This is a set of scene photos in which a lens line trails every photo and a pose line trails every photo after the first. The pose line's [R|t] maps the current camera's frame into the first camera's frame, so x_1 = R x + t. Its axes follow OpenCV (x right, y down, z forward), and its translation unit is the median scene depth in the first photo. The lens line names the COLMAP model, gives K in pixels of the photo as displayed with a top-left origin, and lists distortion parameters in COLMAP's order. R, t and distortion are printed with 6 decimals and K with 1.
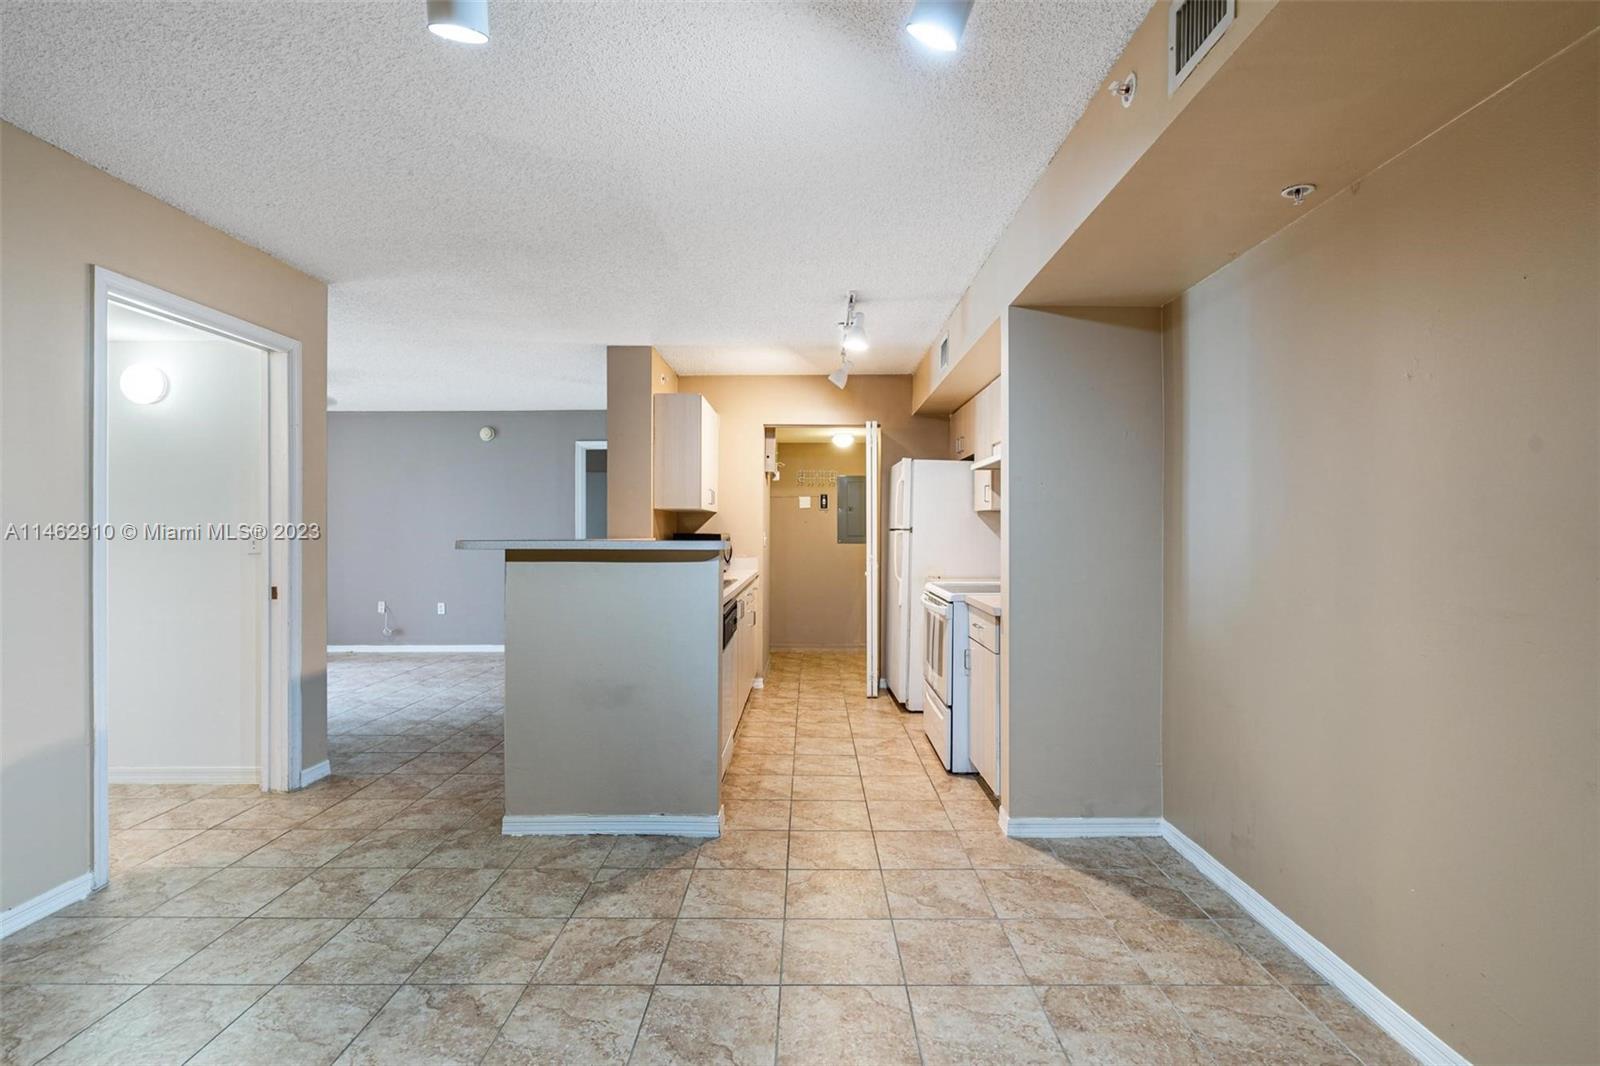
lens RADIAL K [[726.8, 0, 809.9], [0, 726.8, 536.5], [0, 0, 1]] dist [-0.007465, 0.003257]
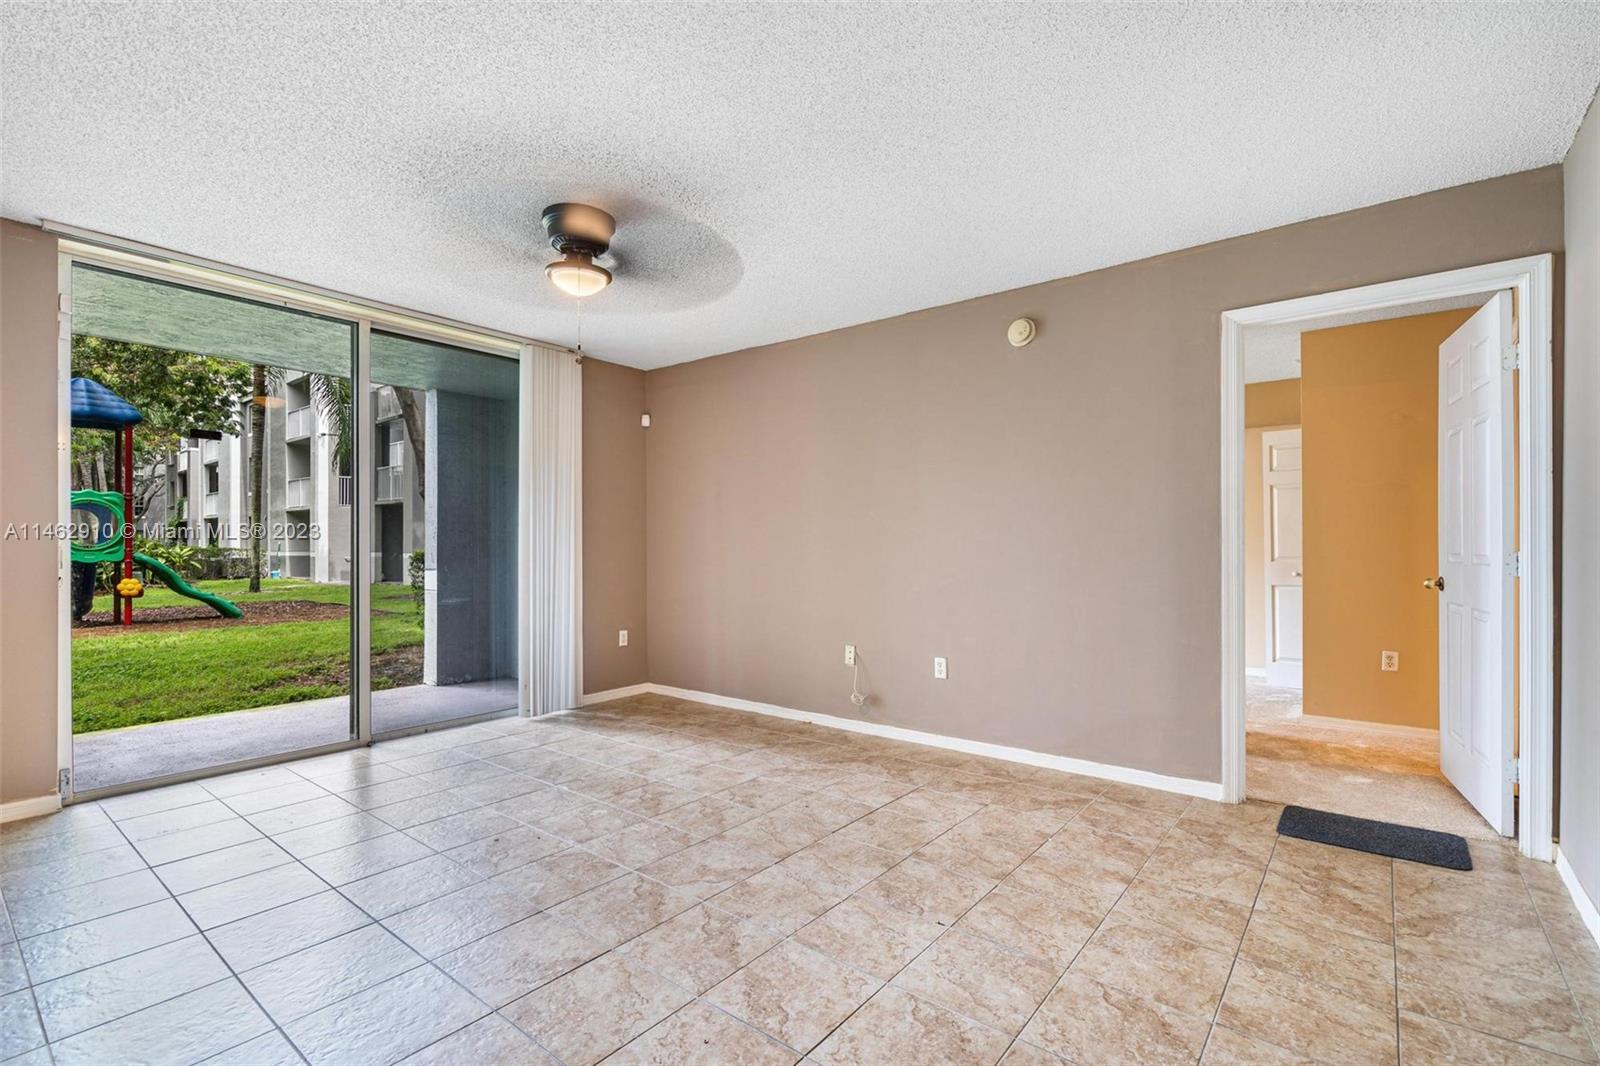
lens RADIAL K [[726.8, 0, 807.3], [0, 726.8, 541.5], [0, 0, 1]] dist [-0.007465, 0.003257]
pose [[0.783717, -0.004788, -0.621100, -0.249825], [-0.000889, 0.999961, -0.008830, 0.009945], [0.621118, 0.007472, 0.783682, 0.515063]]
